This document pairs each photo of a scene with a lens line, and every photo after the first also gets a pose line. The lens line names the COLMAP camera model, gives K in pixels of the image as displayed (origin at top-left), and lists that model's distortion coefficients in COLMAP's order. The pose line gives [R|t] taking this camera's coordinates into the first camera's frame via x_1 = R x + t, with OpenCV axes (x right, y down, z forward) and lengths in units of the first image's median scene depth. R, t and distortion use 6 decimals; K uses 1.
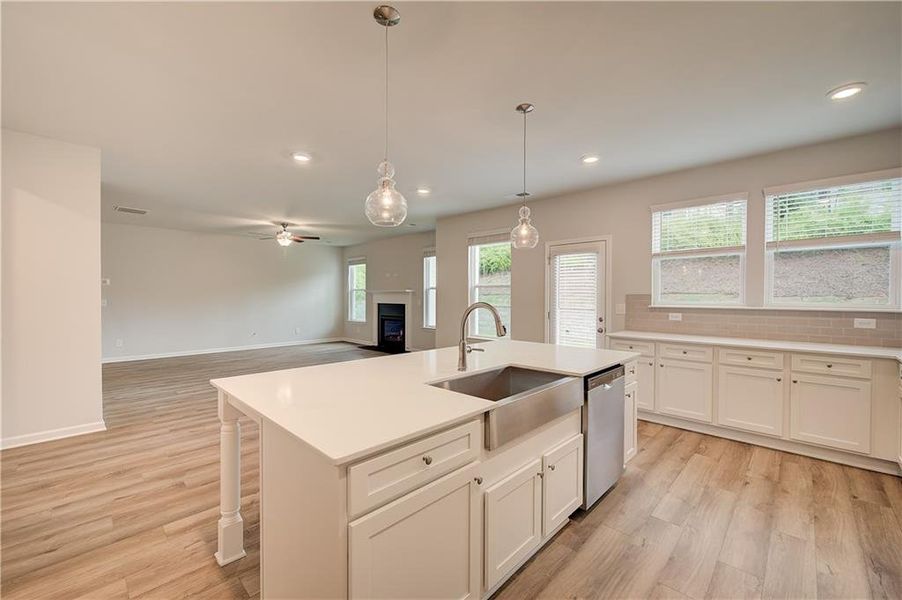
lens RADIAL K [[366.7, 0, 451.0], [0, 366.7, 300.0], [0, 0, 1]] dist [-0.002592, -0.000256]
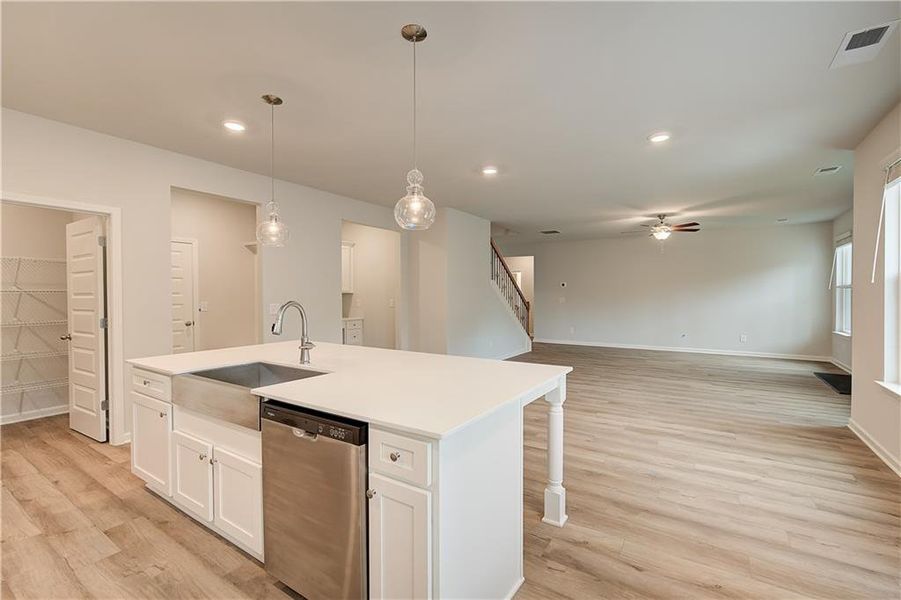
lens RADIAL K [[379.5, 0, 480.9], [0, 379.5, 299.4], [0, 0, 1]] dist [0.000260, -0.000049]
pose [[0.224557, 0.007230, -0.974434, 0.536641], [-0.005890, 0.999964, 0.006062, -0.005500], [0.974443, 0.004378, 0.224591, 0.537134]]
